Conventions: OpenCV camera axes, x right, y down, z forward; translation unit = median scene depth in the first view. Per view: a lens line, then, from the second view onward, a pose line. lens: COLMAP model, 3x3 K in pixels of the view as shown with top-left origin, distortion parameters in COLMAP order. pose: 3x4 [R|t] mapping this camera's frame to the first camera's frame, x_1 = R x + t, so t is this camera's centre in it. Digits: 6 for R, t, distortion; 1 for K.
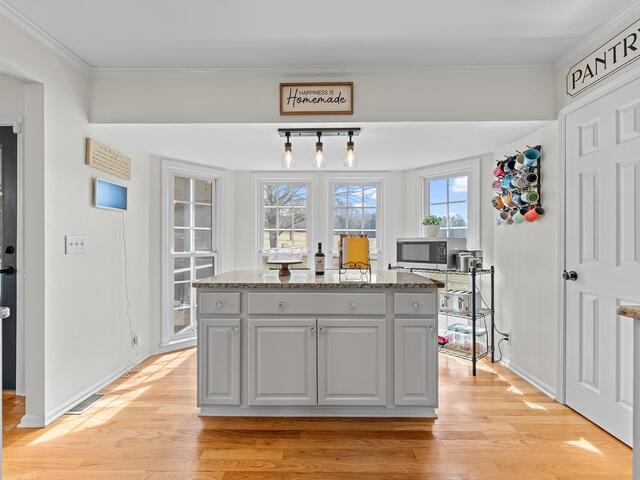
lens RADIAL K [[291.5, 0, 317.0], [0, 291.5, 239.3], [0, 0, 1]] dist [-0.001300, -0.000556]
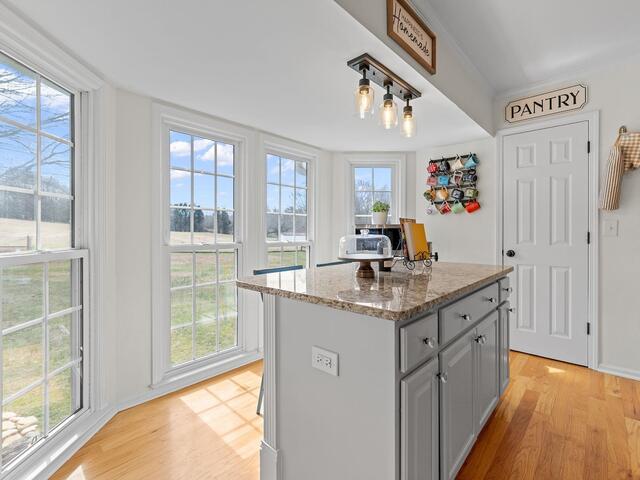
lens RADIAL K [[304.4, 0, 320.9], [0, 304.4, 232.1], [0, 0, 1]] dist [0.000128, -0.000789]
pose [[0.666315, 0.000444, 0.745671, -0.771057], [-0.005912, 0.999972, 0.004688, 0.020754], [-0.745647, -0.007532, 0.666298, 0.688261]]
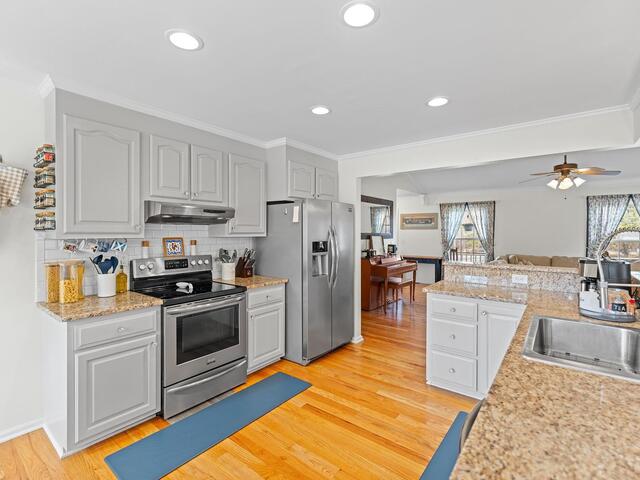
lens RADIAL K [[304.4, 0, 321.1], [0, 304.4, 235.5], [0, 0, 1]] dist [0.000128, -0.000789]
pose [[-0.799585, -0.004439, 0.600537, -0.599659], [-0.006568, 0.999978, -0.001353, -0.120601], [-0.600517, -0.005026, -0.799596, 0.766526]]
